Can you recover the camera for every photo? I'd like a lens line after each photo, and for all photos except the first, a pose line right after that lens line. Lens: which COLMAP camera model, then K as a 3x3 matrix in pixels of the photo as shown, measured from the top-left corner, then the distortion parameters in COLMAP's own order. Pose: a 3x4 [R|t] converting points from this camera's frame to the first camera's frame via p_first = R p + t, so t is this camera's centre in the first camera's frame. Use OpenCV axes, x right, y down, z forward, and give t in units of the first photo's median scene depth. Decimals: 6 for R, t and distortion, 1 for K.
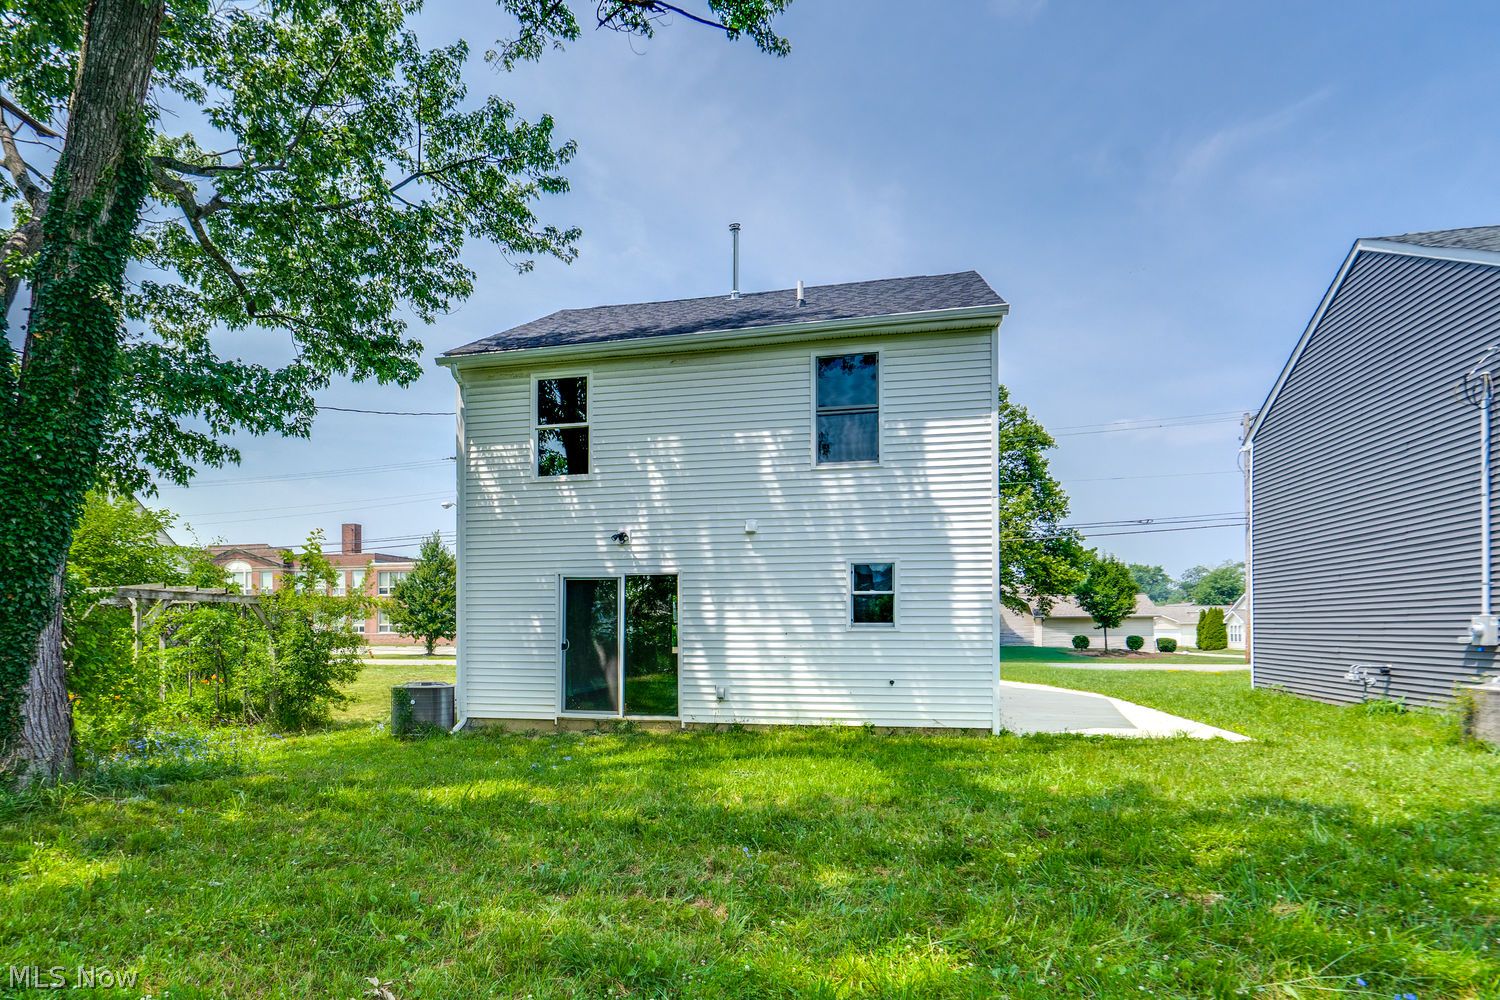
lens RADIAL K [[691.0, 0, 750.3], [0, 691.0, 494.9], [0, 0, 1]] dist [-0.000428, 0.000294]
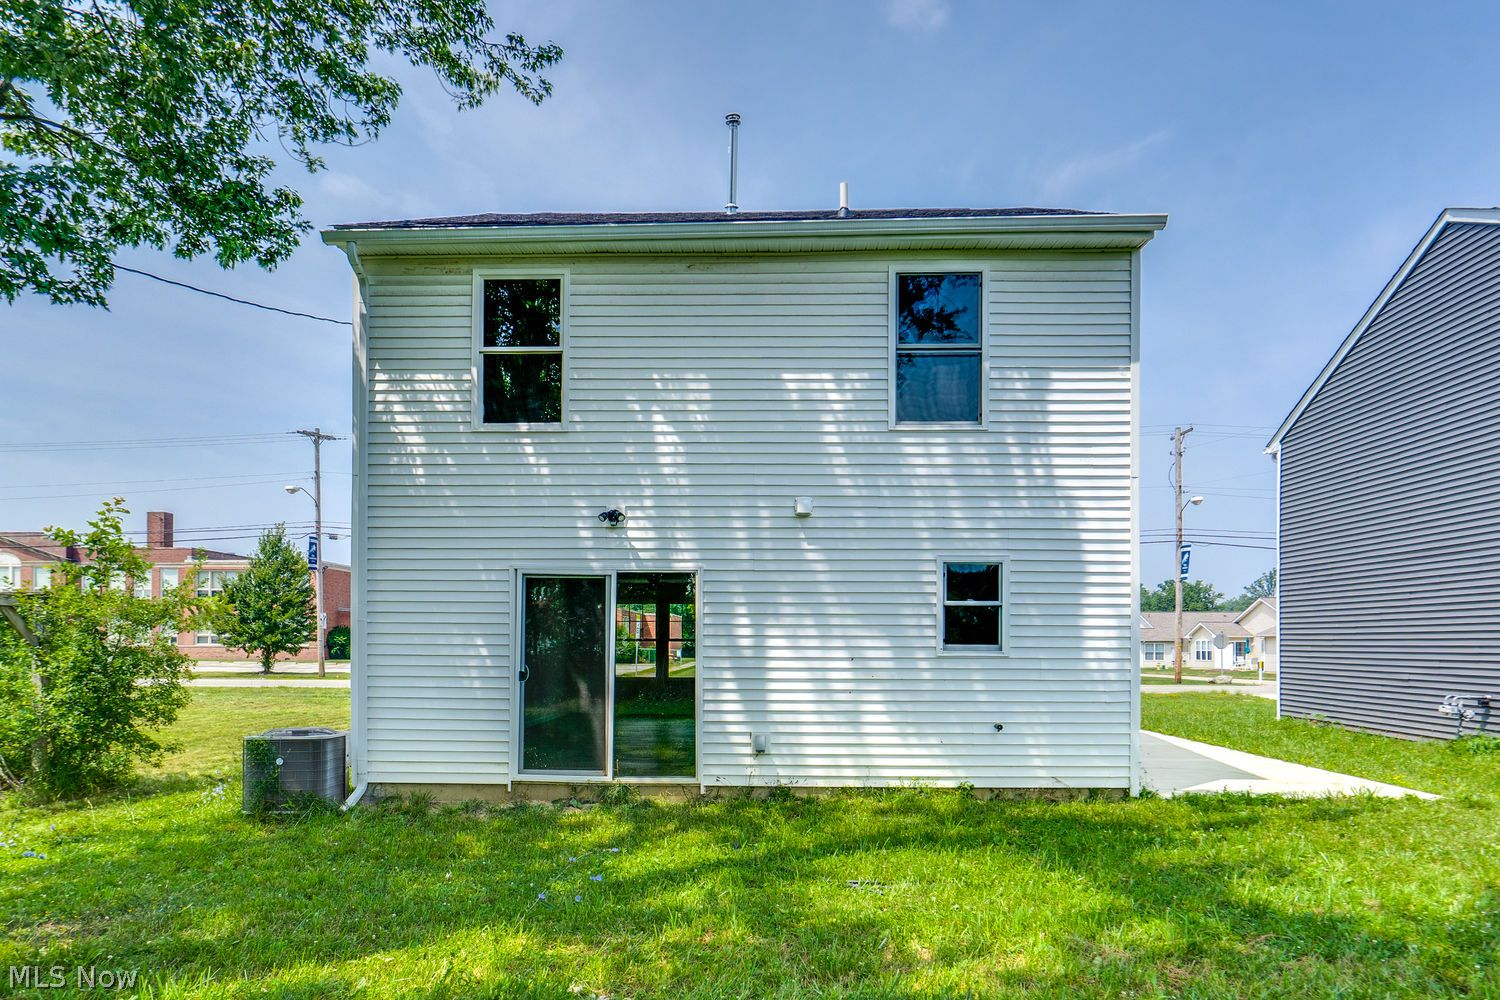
lens RADIAL K [[744.5, 0, 749.4], [0, 744.5, 527.5], [0, 0, 1]] dist [0.001080, 0.000276]
pose [[0.988730, 0.030278, 0.146617, -0.163584], [-0.035835, 0.998730, 0.035407, 0.041657], [-0.145359, -0.040262, 0.988559, 0.259219]]
